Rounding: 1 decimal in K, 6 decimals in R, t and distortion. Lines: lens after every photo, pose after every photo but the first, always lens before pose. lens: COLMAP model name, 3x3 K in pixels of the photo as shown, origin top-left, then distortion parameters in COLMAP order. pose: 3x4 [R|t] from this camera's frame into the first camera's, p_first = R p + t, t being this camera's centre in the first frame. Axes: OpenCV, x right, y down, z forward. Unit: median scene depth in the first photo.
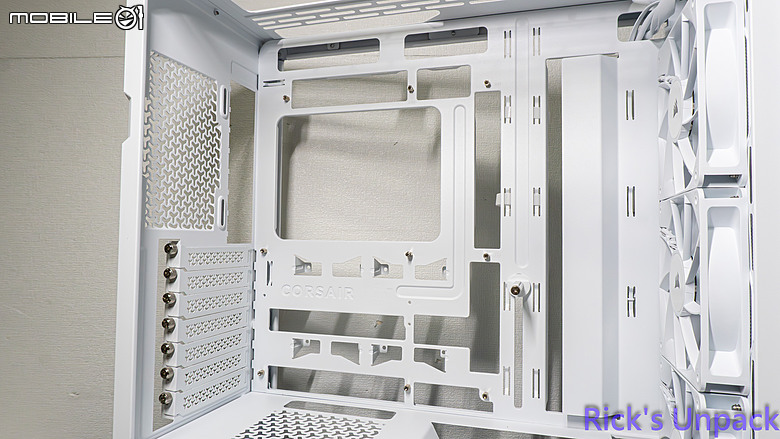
lens RADIAL K [[526.7, 0, 390.0], [0, 526.7, 219.5], [0, 0, 1]] dist [0.038719, 0.000575]
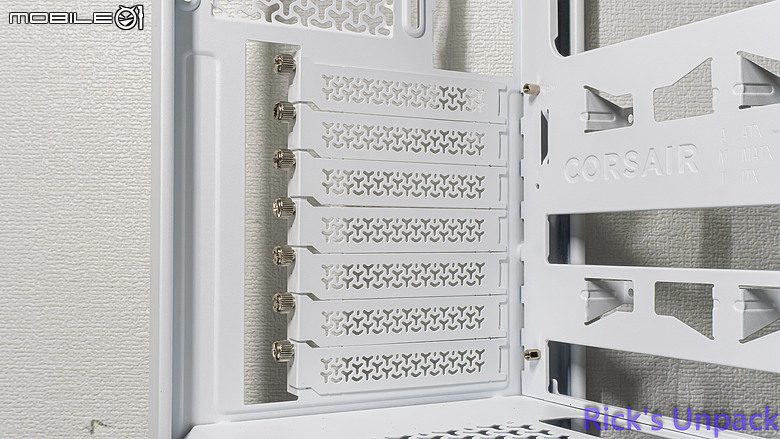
lens RADIAL K [[978.6, 0, 390.0], [0, 978.6, 219.5], [0, 0, 1]] dist [-0.006076, 0.374601]
pose [[0.717175, -0.032400, -0.696139, 0.262710], [0.039452, 0.999204, -0.005861, 0.177948], [0.695775, -0.023261, 0.717883, 0.322128]]
